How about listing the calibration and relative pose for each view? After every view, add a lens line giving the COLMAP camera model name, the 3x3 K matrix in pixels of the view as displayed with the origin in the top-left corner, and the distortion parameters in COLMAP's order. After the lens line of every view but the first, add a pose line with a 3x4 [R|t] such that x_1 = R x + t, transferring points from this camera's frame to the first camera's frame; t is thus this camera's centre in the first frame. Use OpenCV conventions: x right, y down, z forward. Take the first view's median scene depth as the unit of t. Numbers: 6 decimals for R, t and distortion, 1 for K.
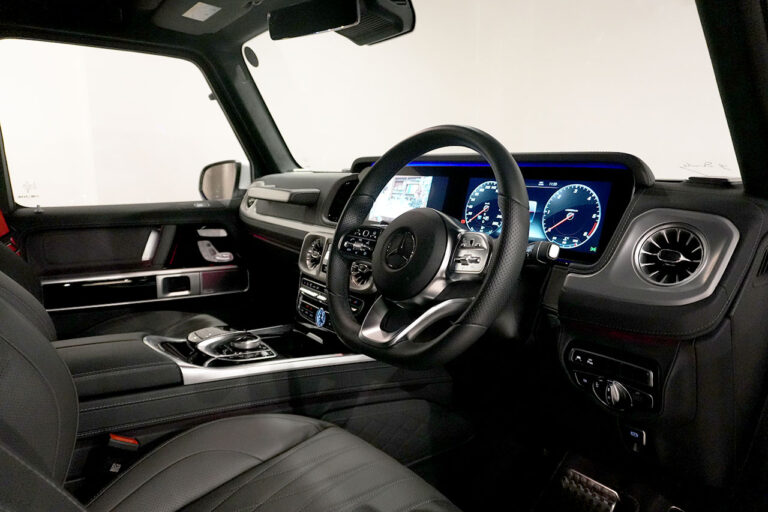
lens RADIAL K [[519.0, 0, 384.0], [0, 519.0, 256.0], [0, 0, 1]] dist [-0.037875, 0.032653]
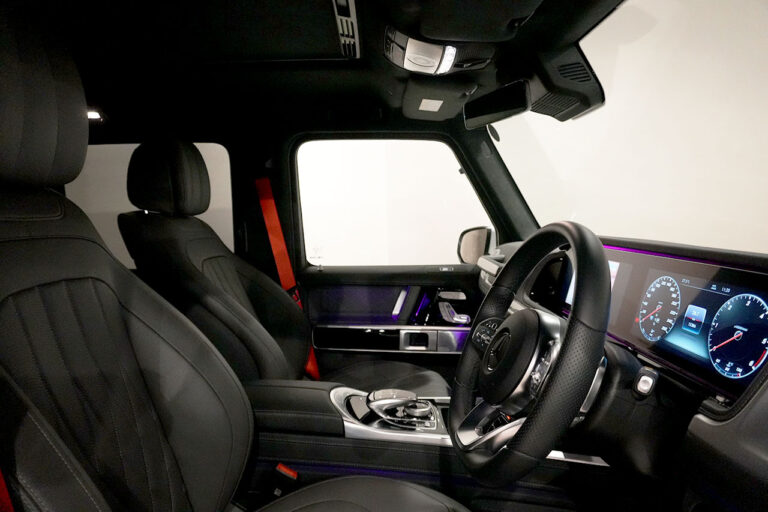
lens RADIAL K [[519.0, 0, 384.0], [0, 519.0, 256.0], [0, 0, 1]] dist [-0.037875, 0.032653]
pose [[0.811106, 0.039236, -0.583582, 0.355793], [-0.091878, 0.993908, -0.060876, -0.094549], [0.577638, 0.102996, 0.809769, 0.070224]]
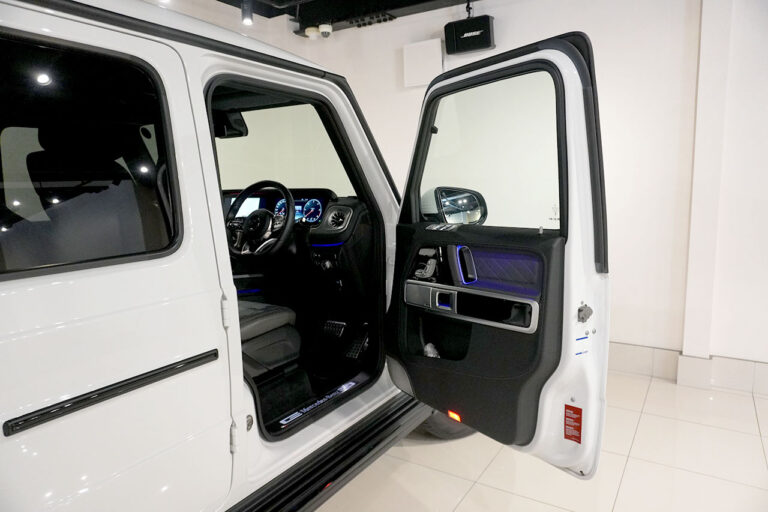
lens RADIAL K [[513.3, 0, 384.0], [0, 513.3, 256.0], [0, 0, 1]] dist [-0.053293, 0.026380]
pose [[0.930462, -0.063500, 0.360843, -0.292692], [0.077406, 0.996706, -0.024201, 0.258720], [-0.358118, 0.050450, 0.932312, -1.678374]]
